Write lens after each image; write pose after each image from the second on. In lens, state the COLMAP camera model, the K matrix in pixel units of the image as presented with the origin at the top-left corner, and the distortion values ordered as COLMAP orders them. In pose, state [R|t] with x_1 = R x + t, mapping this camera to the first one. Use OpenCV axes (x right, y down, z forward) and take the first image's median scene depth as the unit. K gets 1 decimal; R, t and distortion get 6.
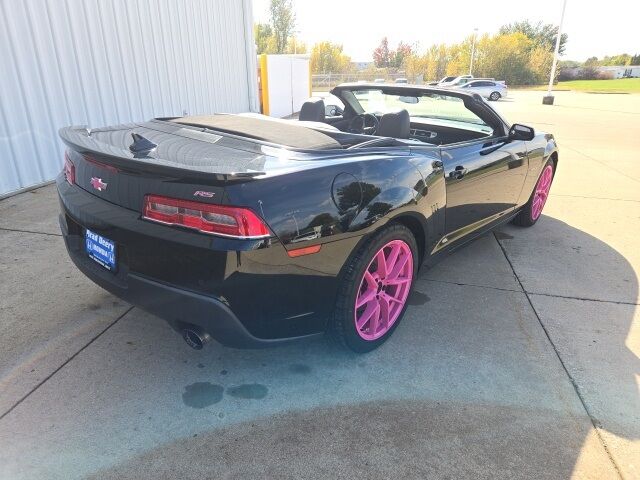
lens RADIAL K [[436.9, 0, 320.0], [0, 436.9, 240.0], [0, 0, 1]] dist [0.055006, -0.050872]
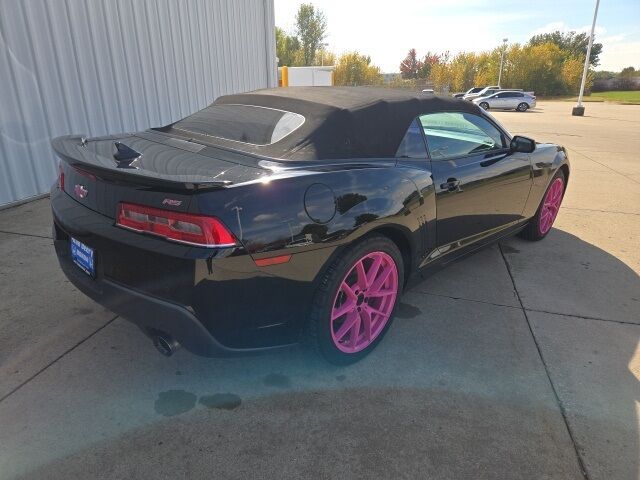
lens RADIAL K [[437.1, 0, 320.4], [0, 437.1, 236.7], [0, 0, 1]] dist [0.054408, -0.045680]
pose [[0.998033, 0.018464, -0.059911, 0.096208], [-0.020227, 0.999376, -0.028964, -0.002117], [0.059339, 0.030119, 0.997783, 0.005885]]
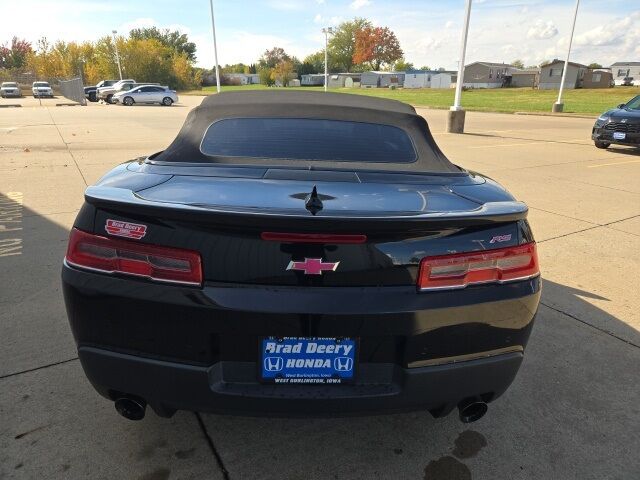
lens RADIAL K [[436.9, 0, 320.0], [0, 436.9, 240.0], [0, 0, 1]] dist [0.055006, -0.050872]
pose [[0.718863, -0.229273, 0.656254, -0.738992], [0.234164, 0.968738, 0.081940, -0.174021], [-0.654525, 0.094768, 0.750078, 0.401270]]
